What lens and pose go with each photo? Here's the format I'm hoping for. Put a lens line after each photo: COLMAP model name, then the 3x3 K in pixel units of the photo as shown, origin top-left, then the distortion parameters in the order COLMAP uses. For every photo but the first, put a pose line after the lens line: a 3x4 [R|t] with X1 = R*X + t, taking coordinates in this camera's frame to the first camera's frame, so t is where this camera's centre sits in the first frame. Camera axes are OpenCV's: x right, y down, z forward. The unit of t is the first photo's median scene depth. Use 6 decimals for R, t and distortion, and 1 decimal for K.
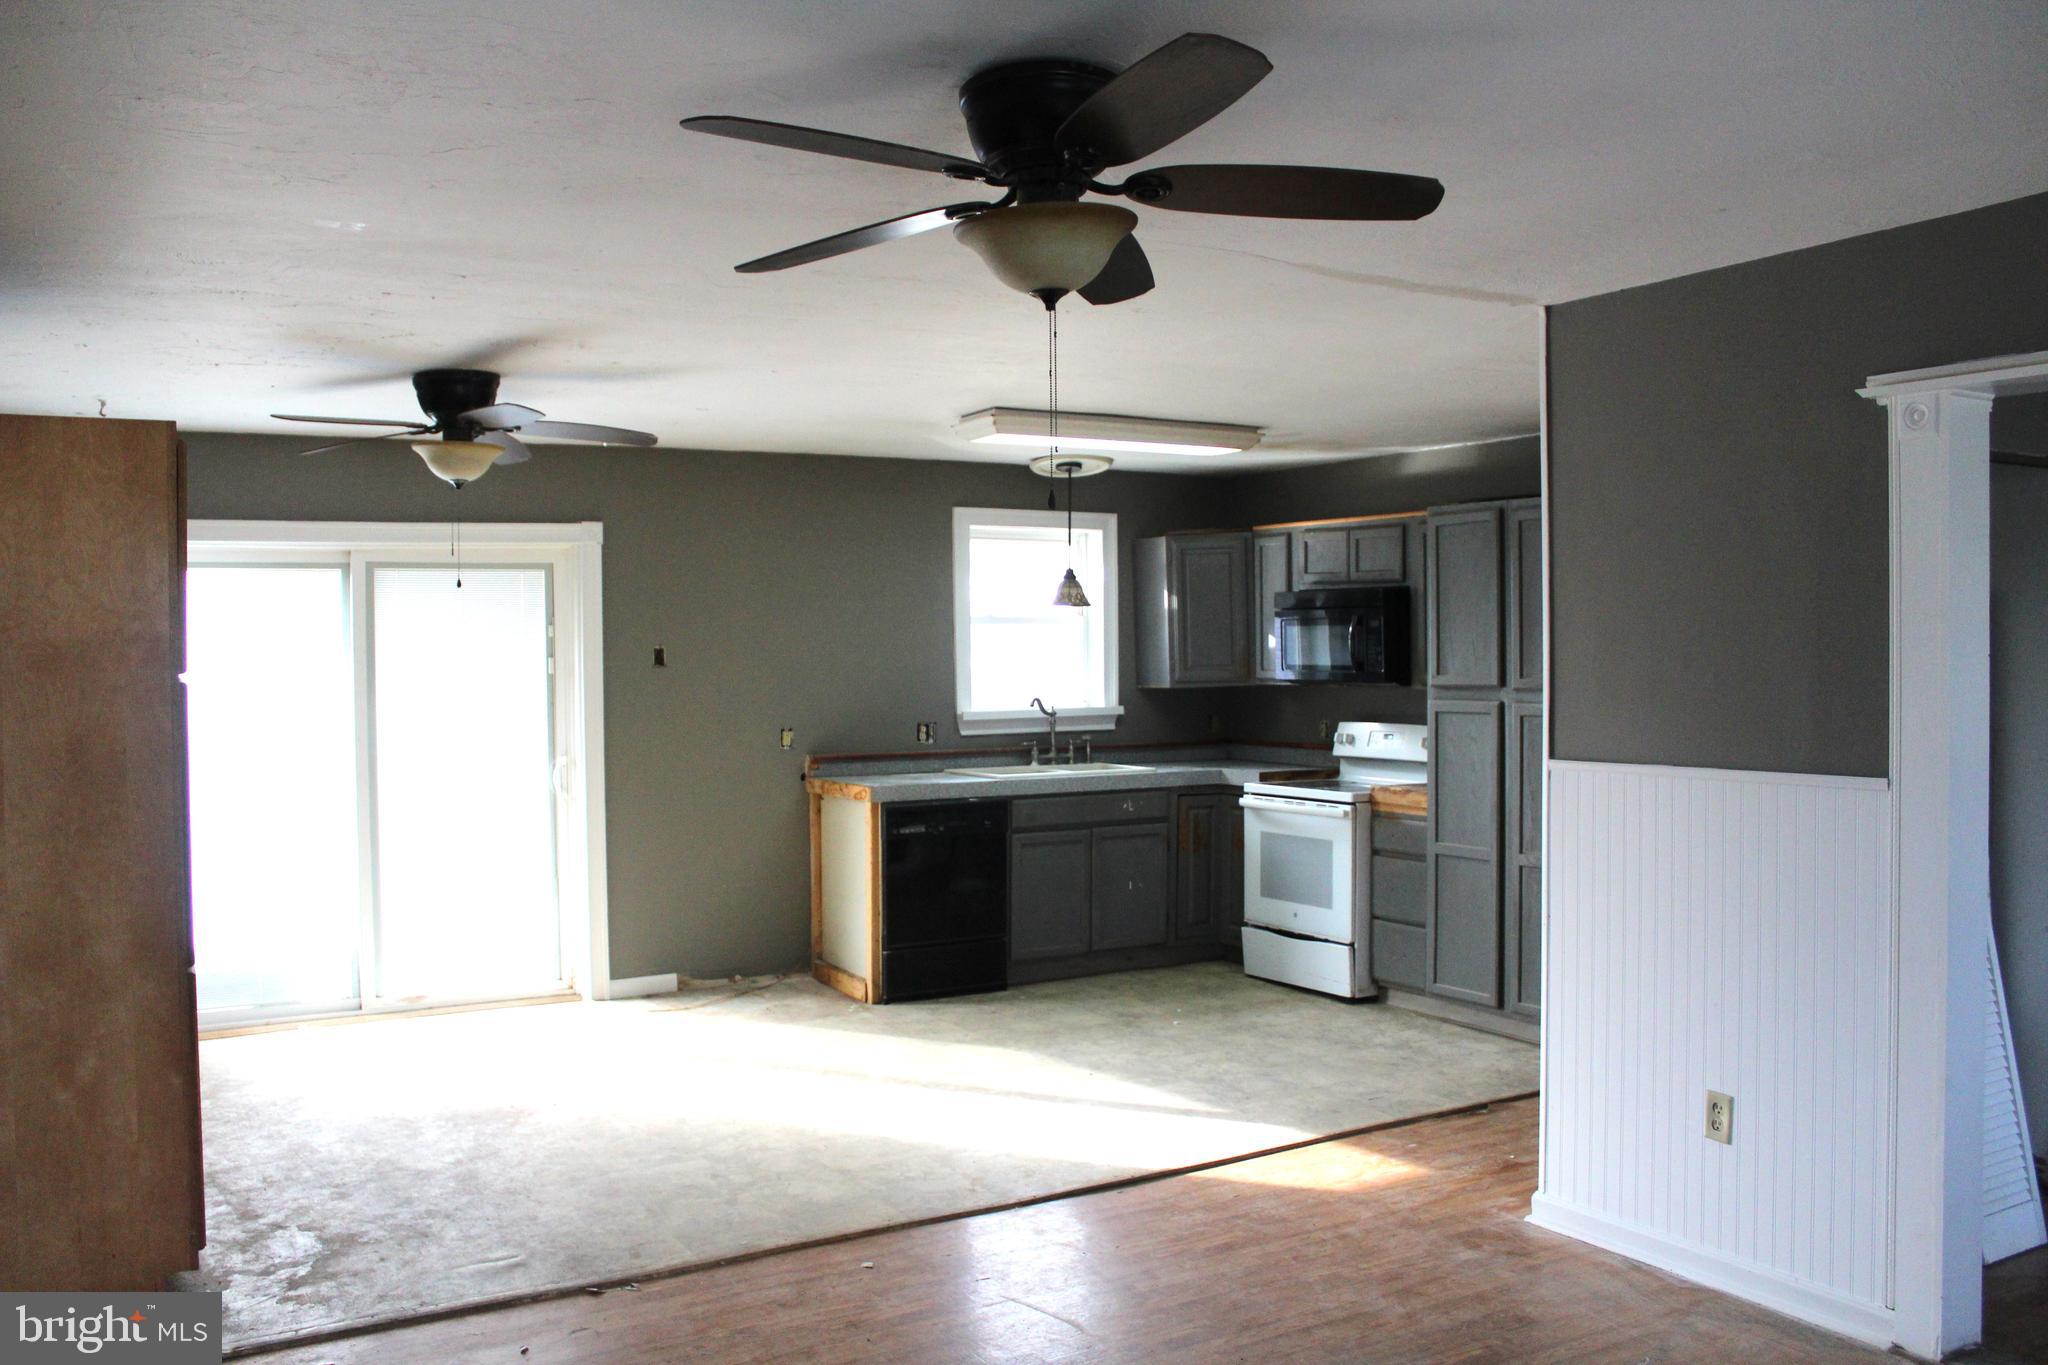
lens RADIAL K [[1691.4, 0, 1007.3], [0, 1691.4, 680.9], [0, 0, 1]] dist [-0.164582, 0.140358]
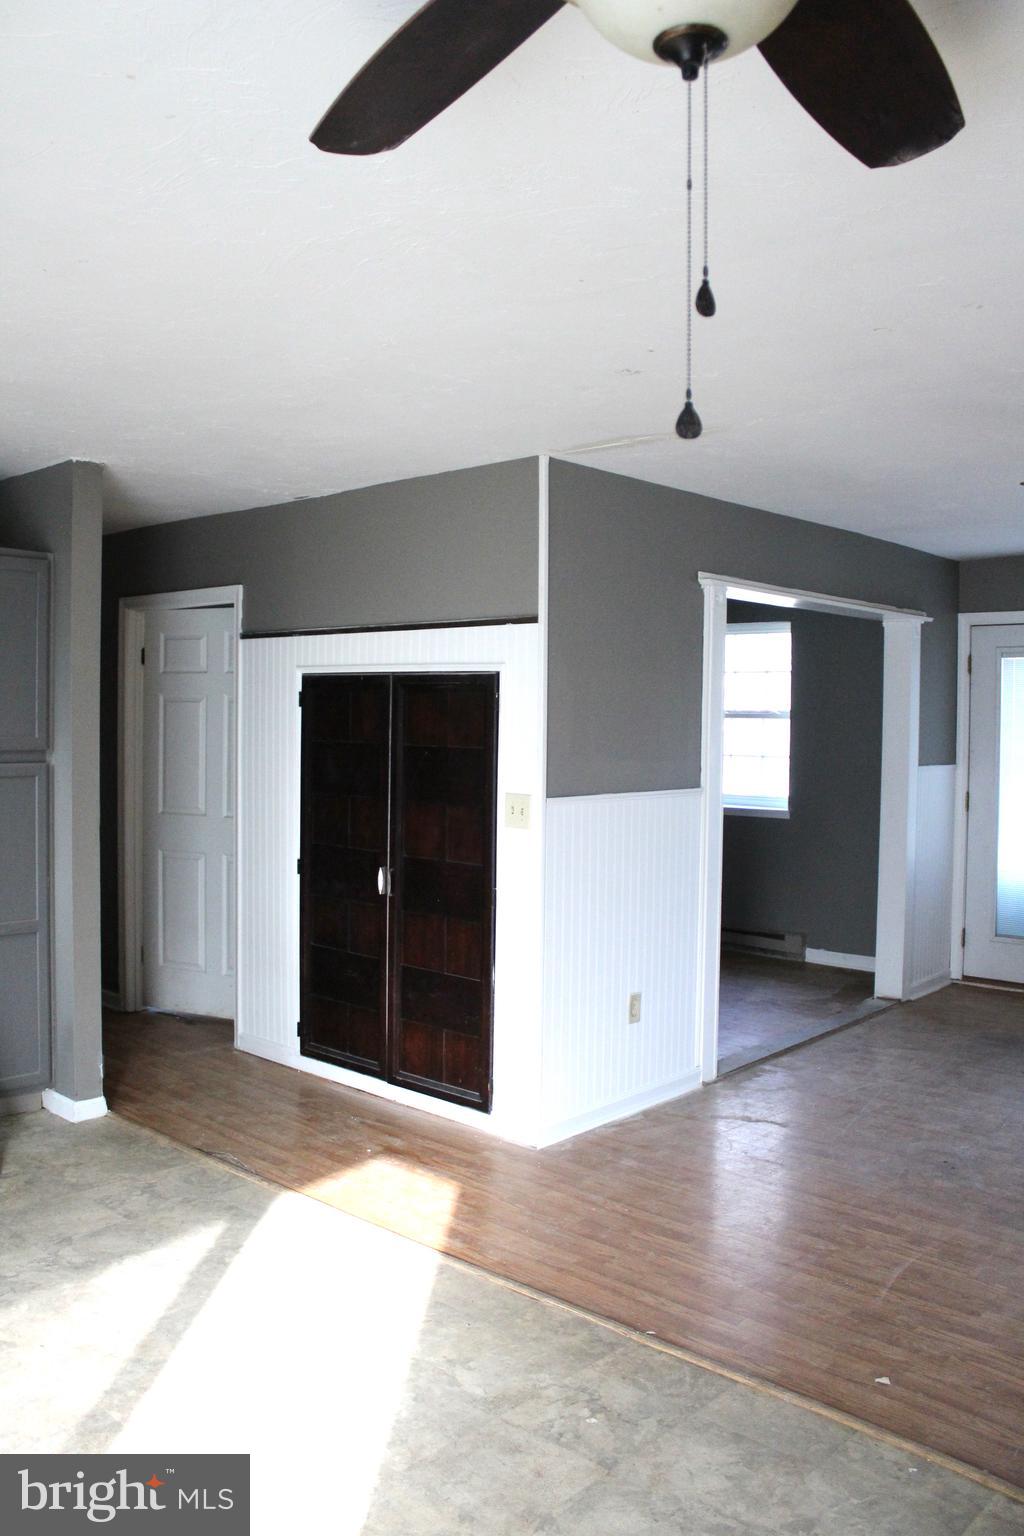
lens RADIAL K [[1268.6, 0, 506.9], [0, 1268.6, 746.9], [0, 0, 1]] dist [-0.164582, 0.140358]
pose [[-0.293778, -0.025278, 0.955539, -0.372183], [0.002119, 0.999631, 0.027096, -0.013058], [-0.955871, 0.009985, -0.293616, 0.780807]]
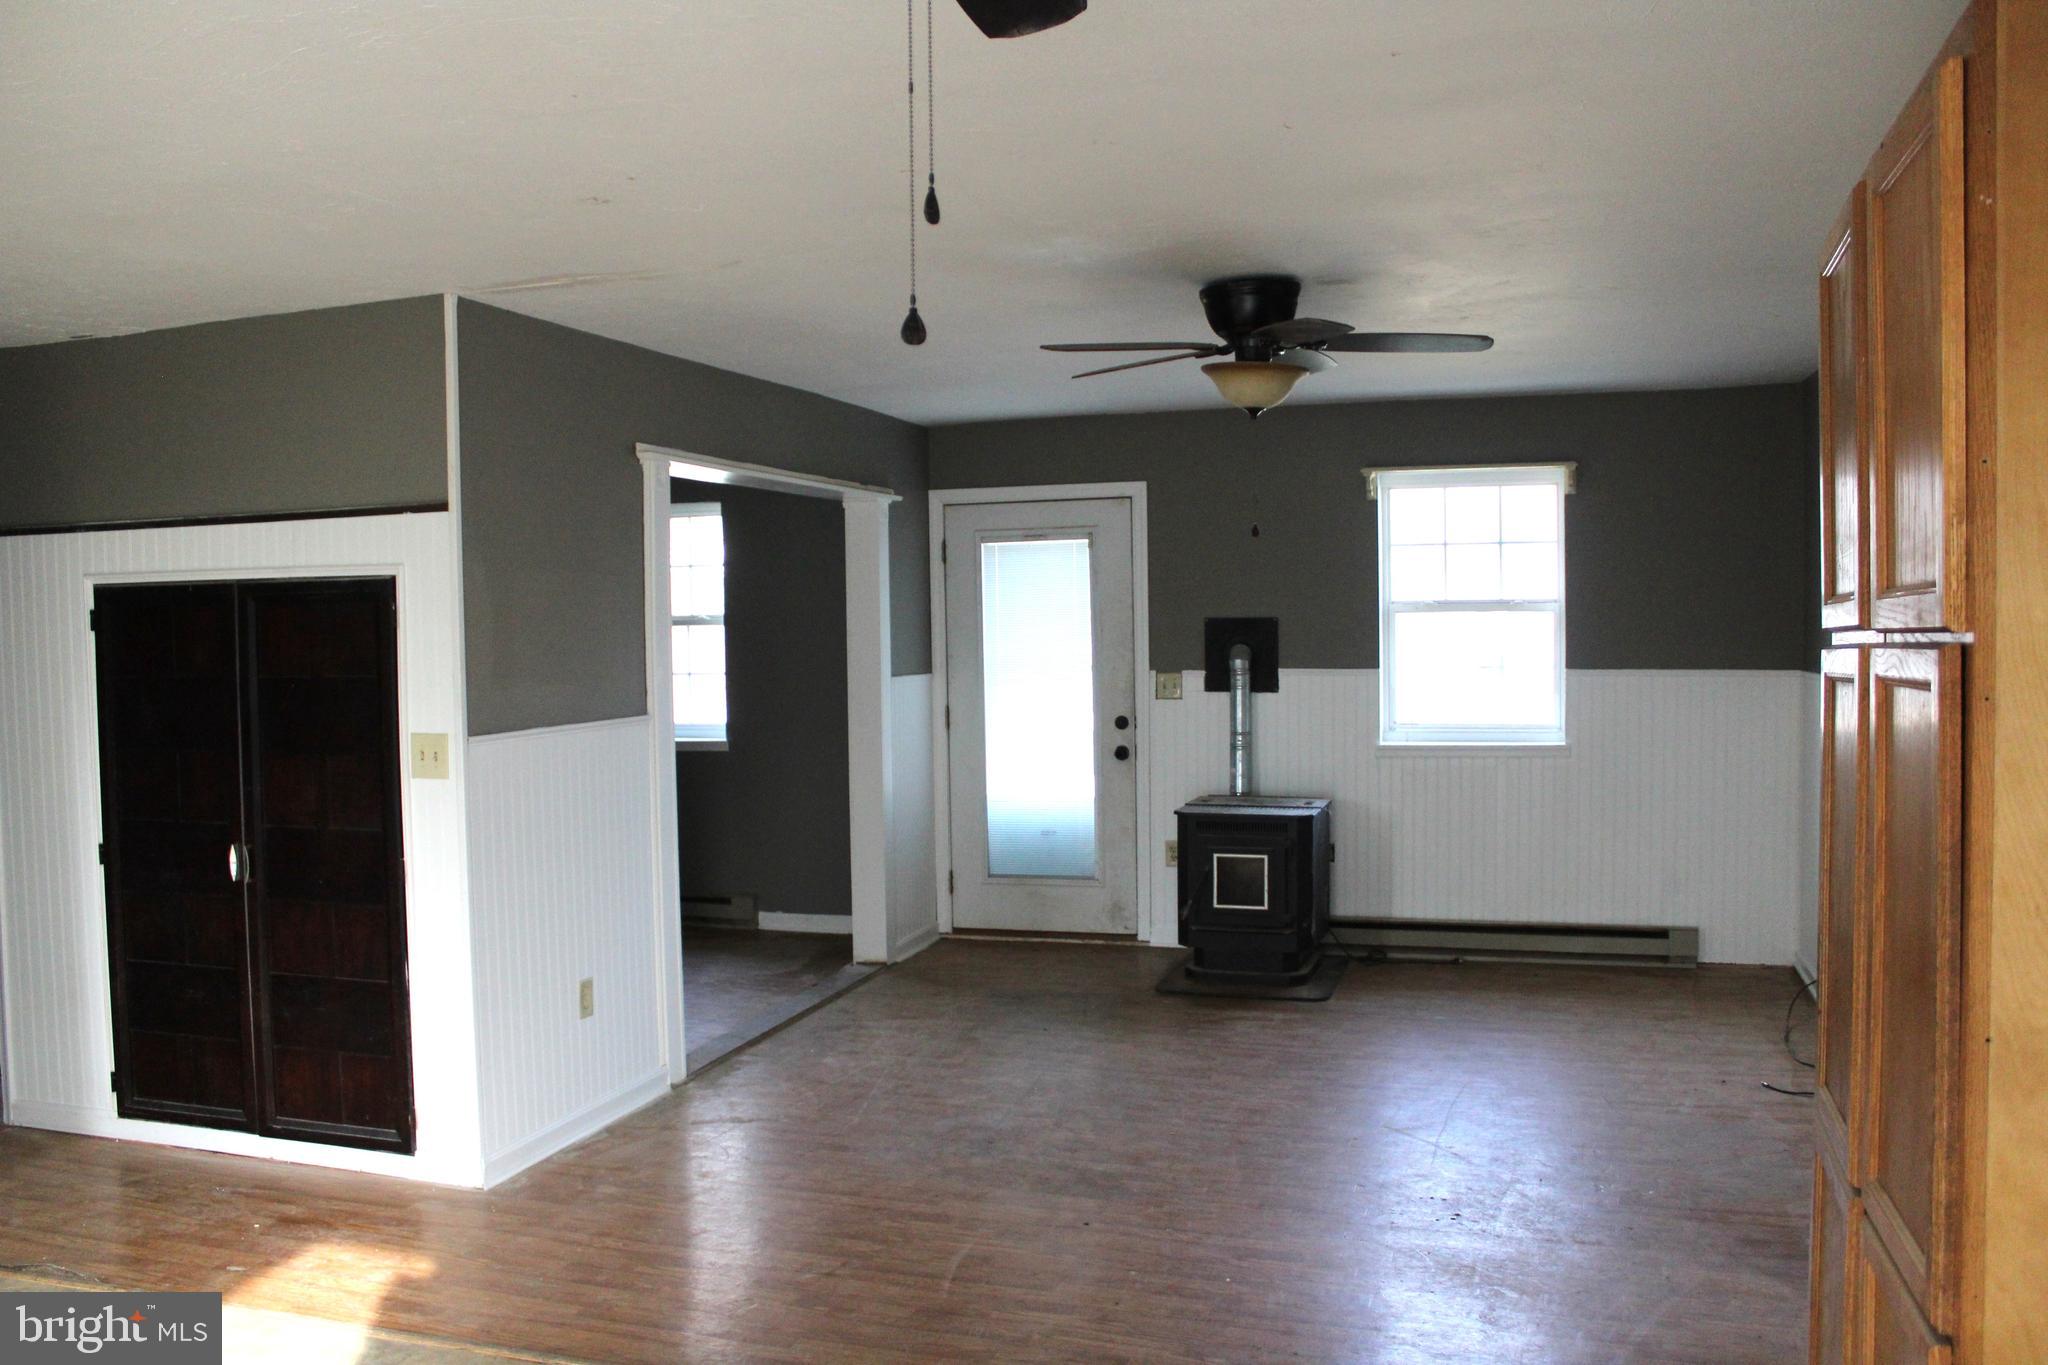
lens RADIAL K [[1691.4, 0, 1007.3], [0, 1691.4, 680.9], [0, 0, 1]] dist [-0.164582, 0.140358]
pose [[-0.663250, -0.012687, 0.748291, -0.392751], [0.031006, 0.998532, 0.044412, -0.014119], [-0.747756, 0.052657, -0.661883, 0.841855]]
